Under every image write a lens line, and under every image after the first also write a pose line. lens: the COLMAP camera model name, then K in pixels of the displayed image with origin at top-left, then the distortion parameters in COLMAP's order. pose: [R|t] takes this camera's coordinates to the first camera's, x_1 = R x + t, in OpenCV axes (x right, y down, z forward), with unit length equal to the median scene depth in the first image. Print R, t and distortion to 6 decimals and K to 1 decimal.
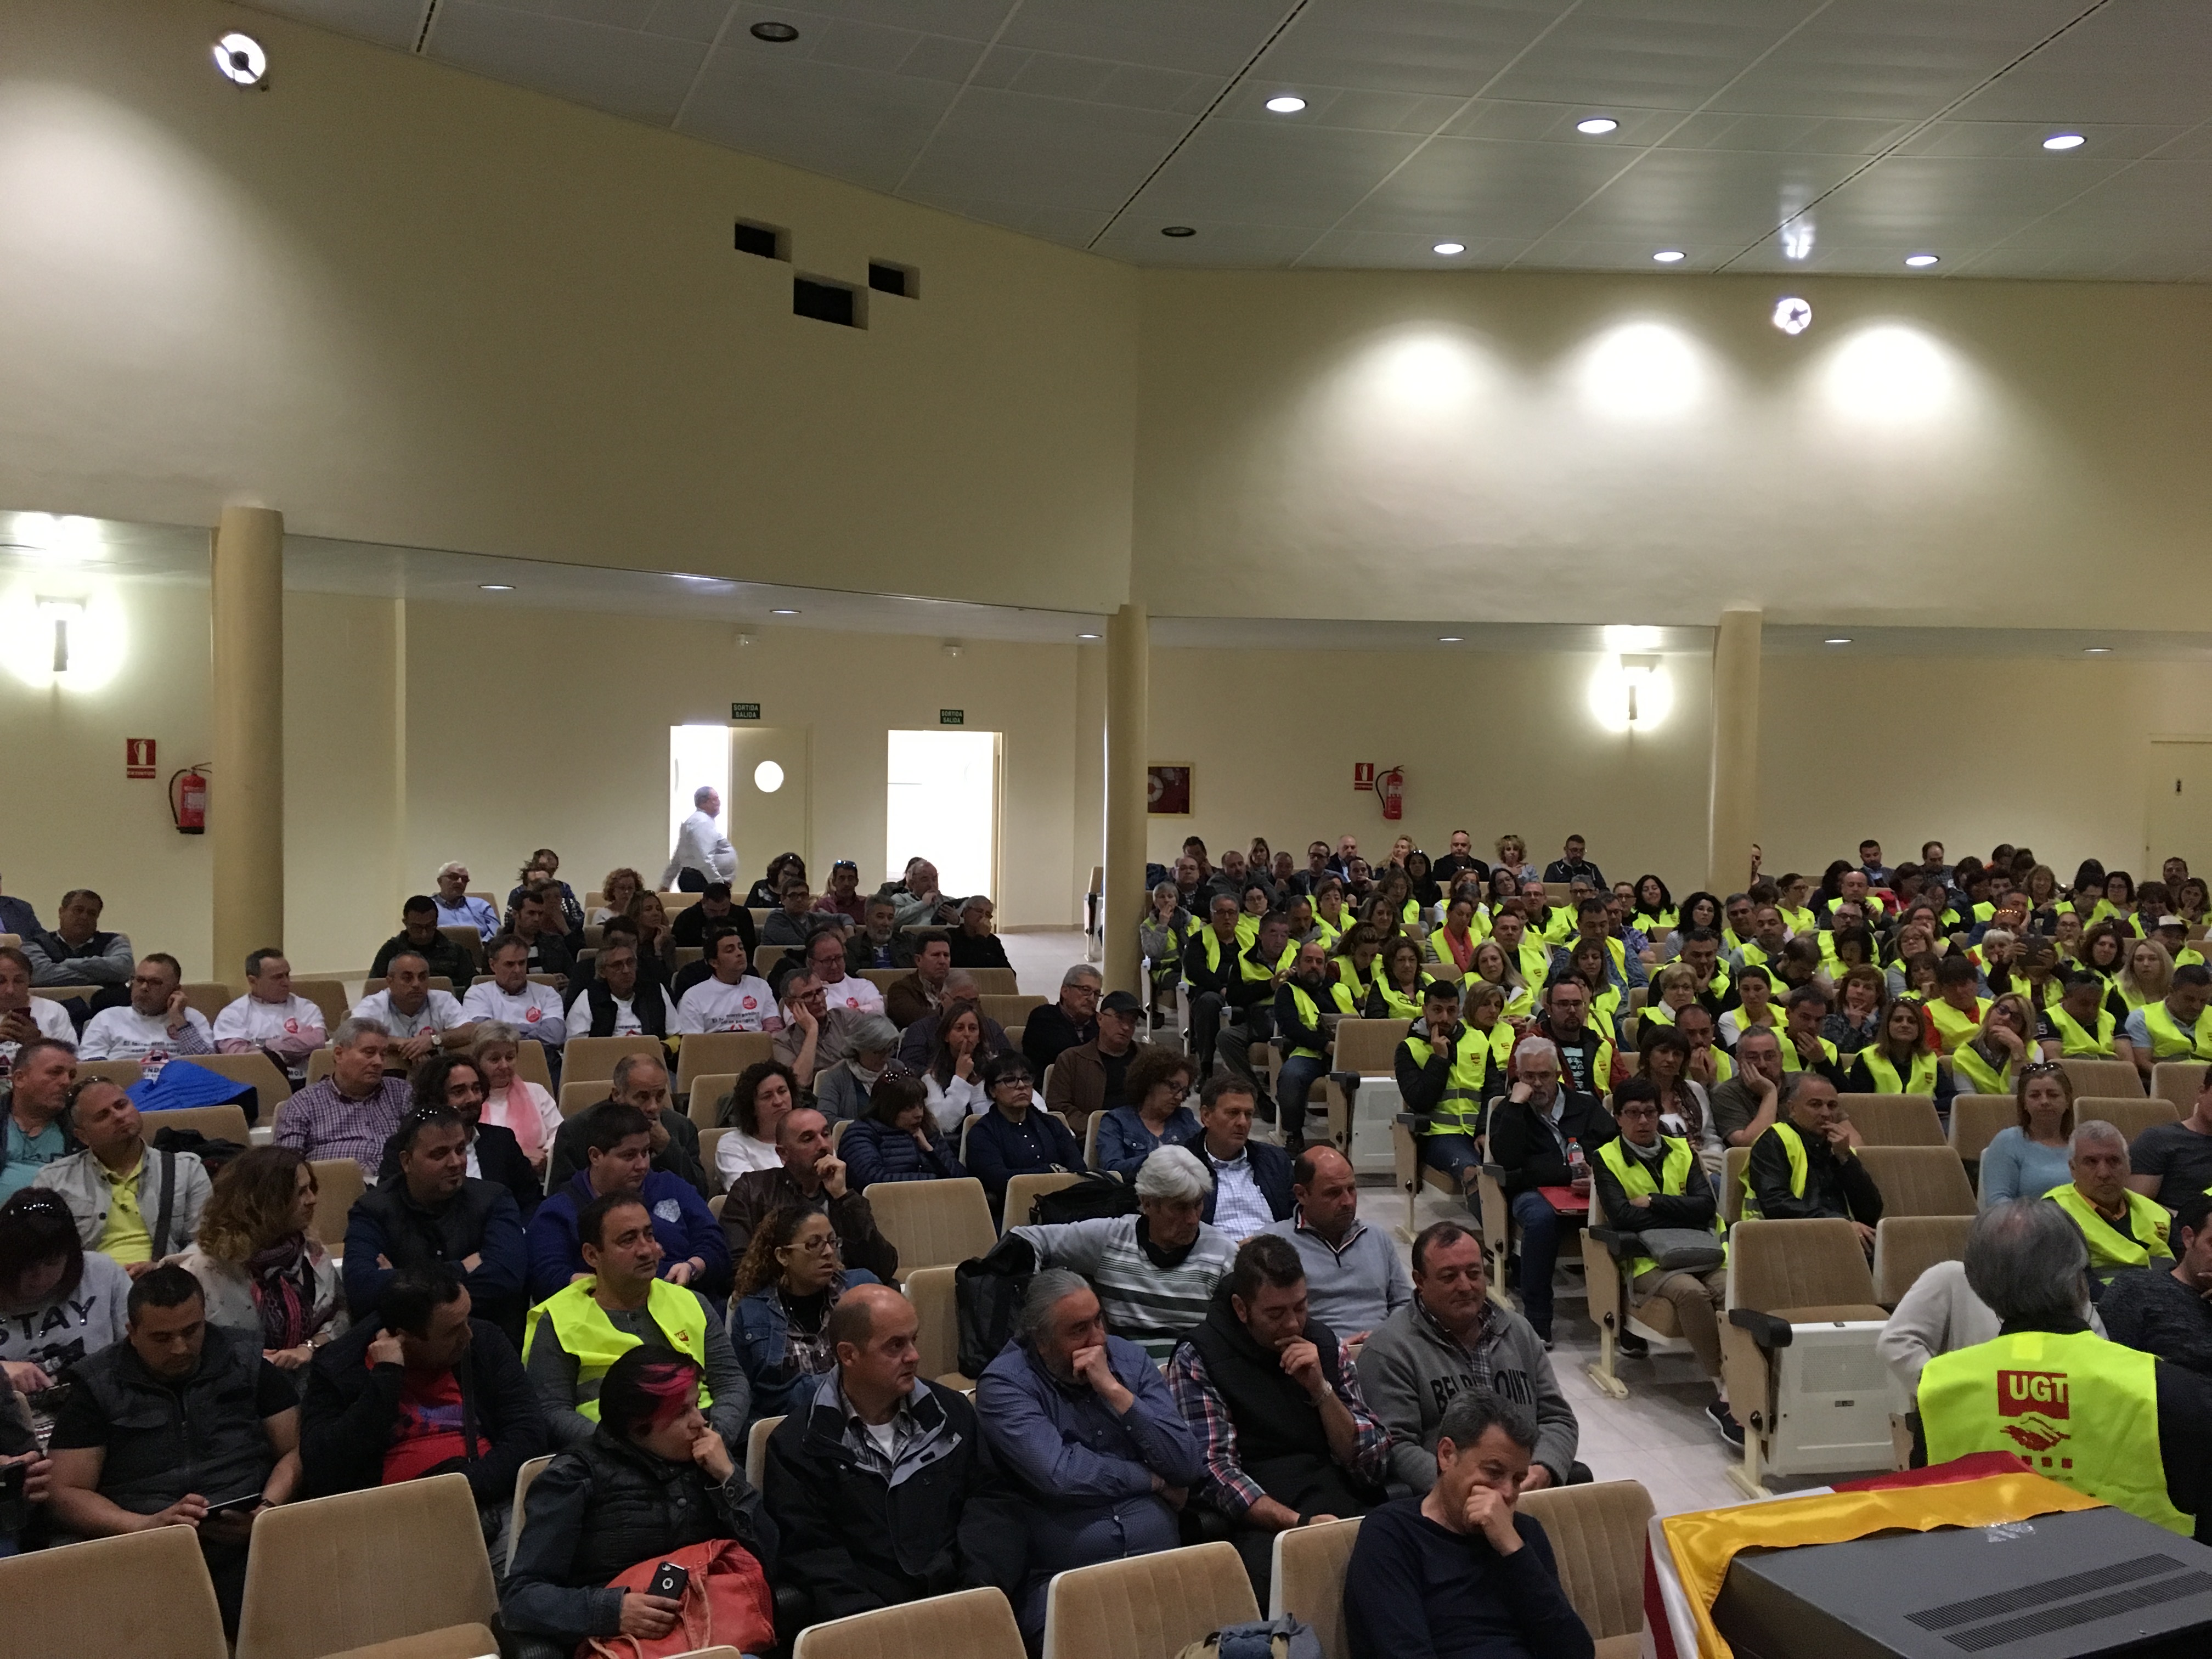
lens RADIAL K [[1871.5, 0, 1106.0], [0, 1871.5, 829.5], [0, 0, 1]] dist [0.035313, -0.007796]
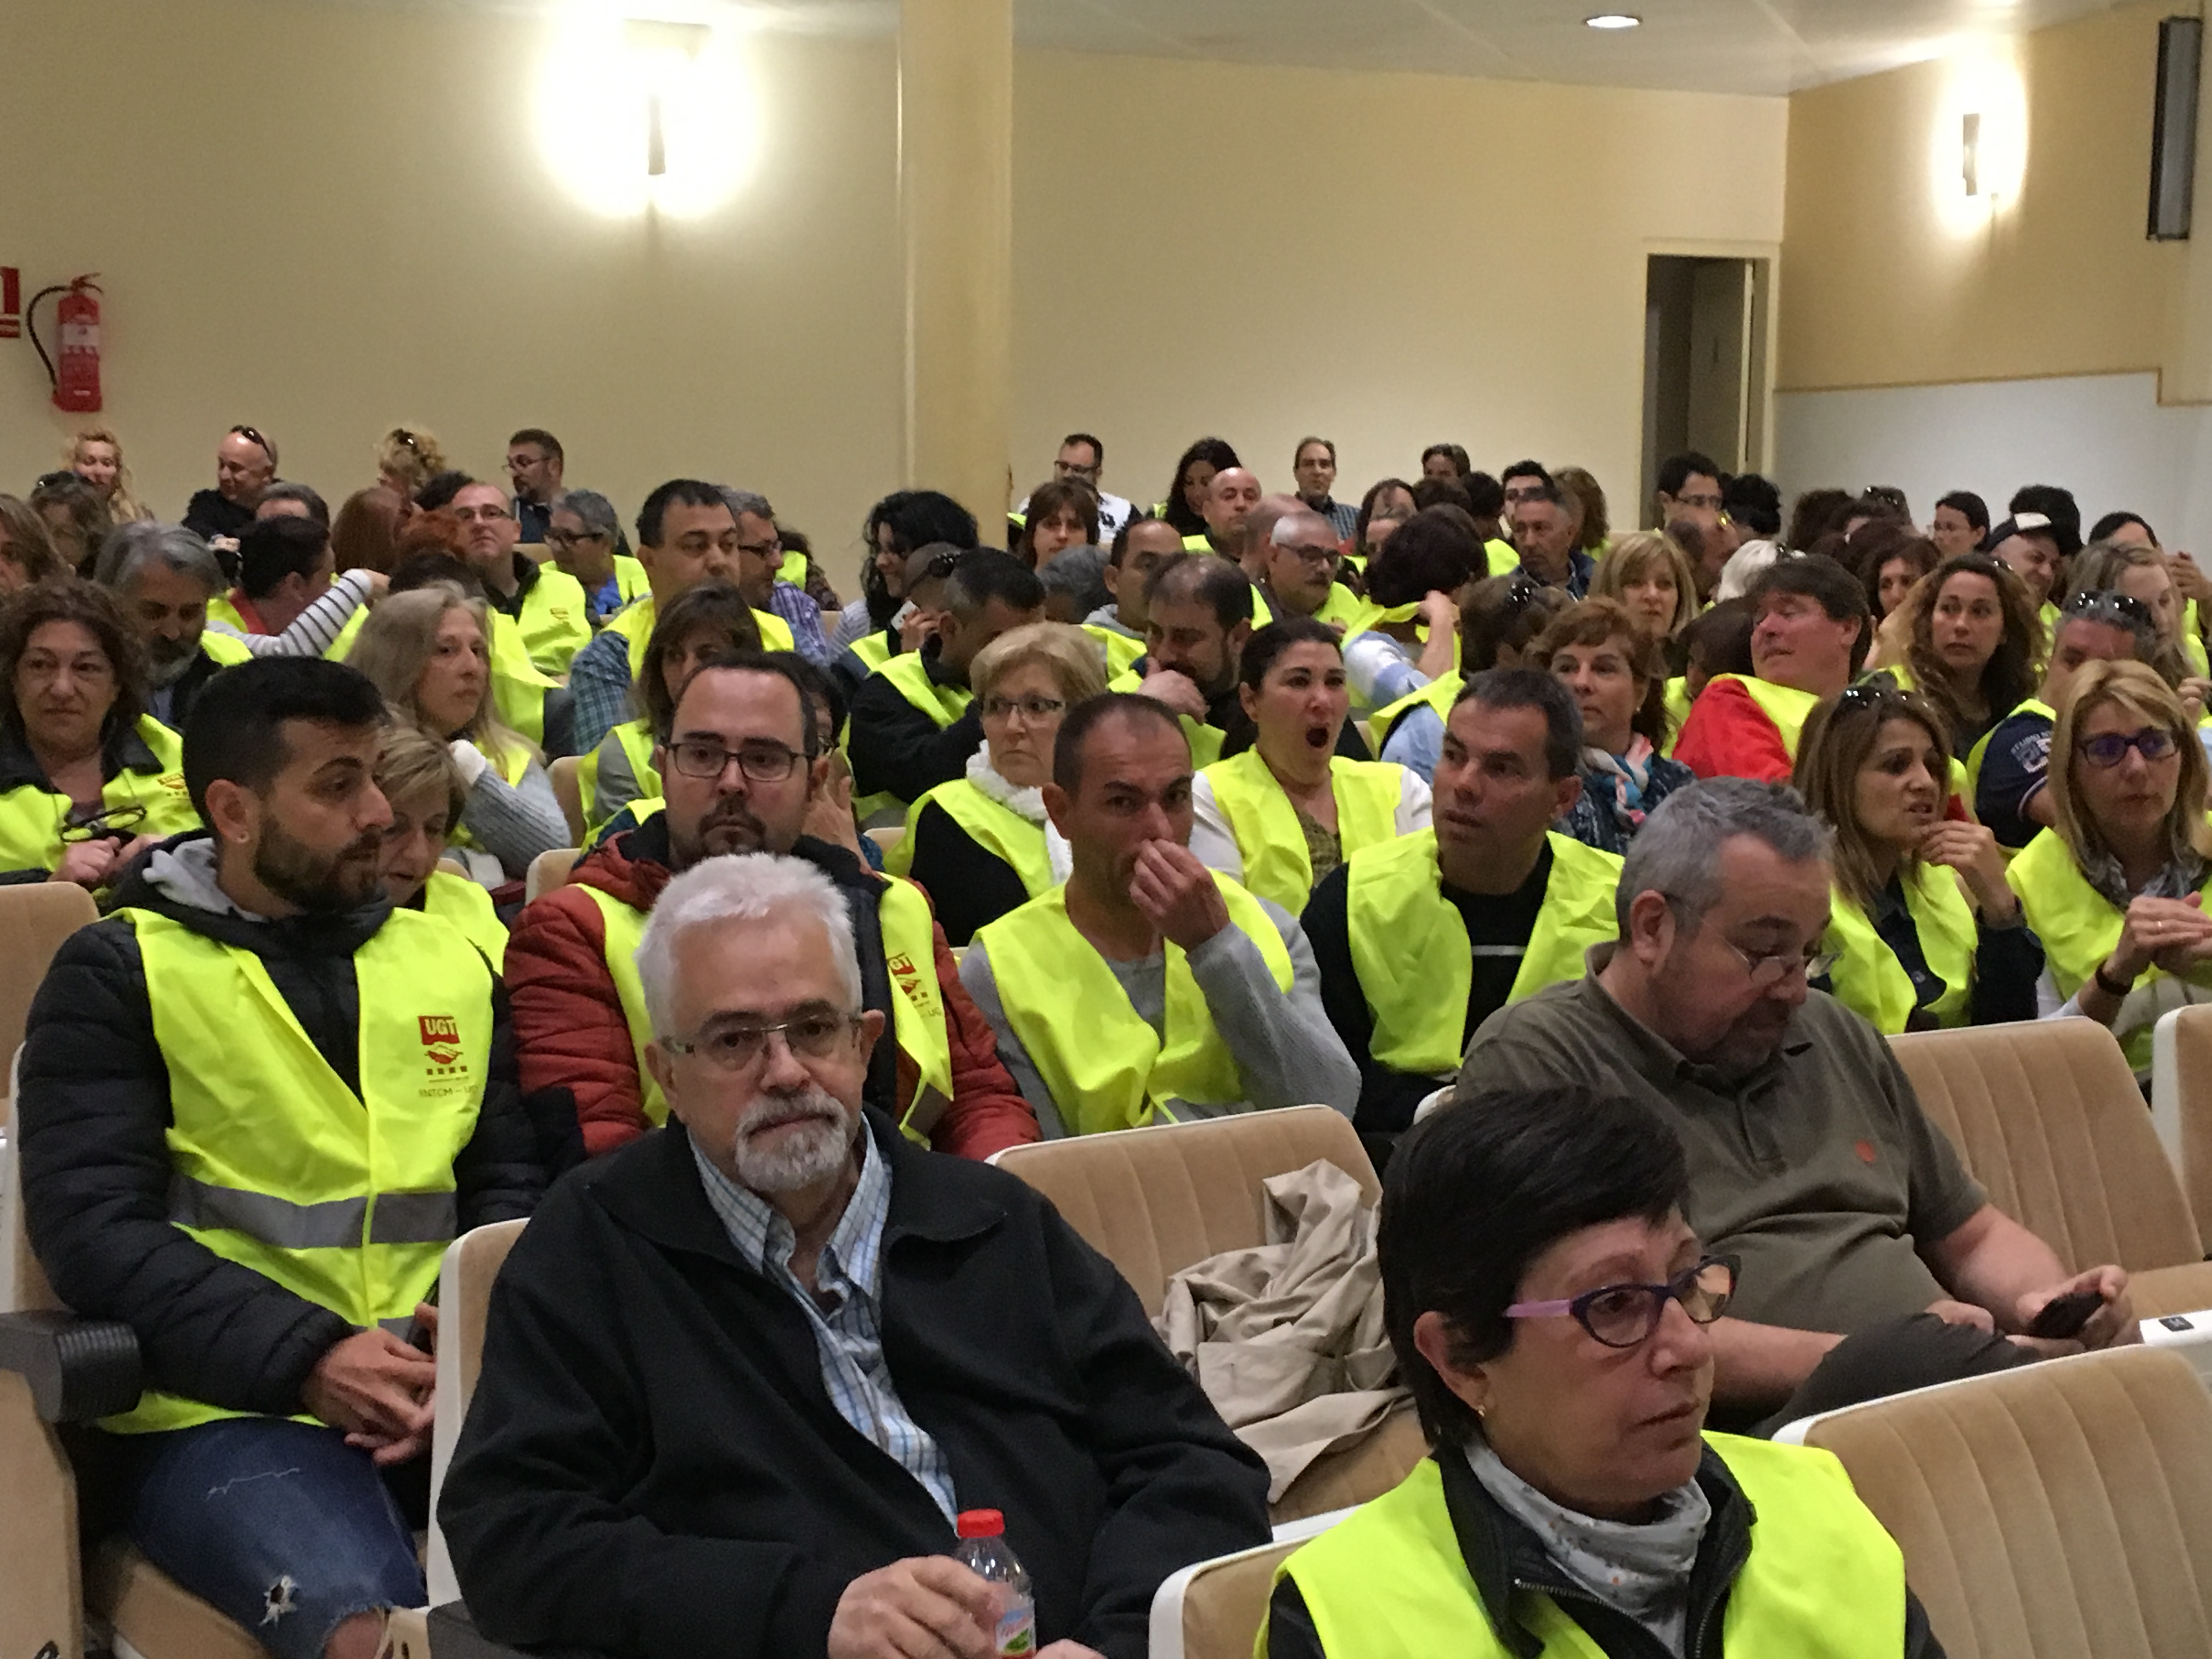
lens RADIAL K [[3165.7, 0, 1106.0], [0, 3165.7, 829.5], [0, 0, 1]] dist [0.047902, 0.025217]
pose [[0.900945, -0.049165, 0.431138, 0.055962], [0.018453, 0.997003, 0.075133, 0.036535], [-0.433540, -0.059735, 0.899152, 0.303492]]
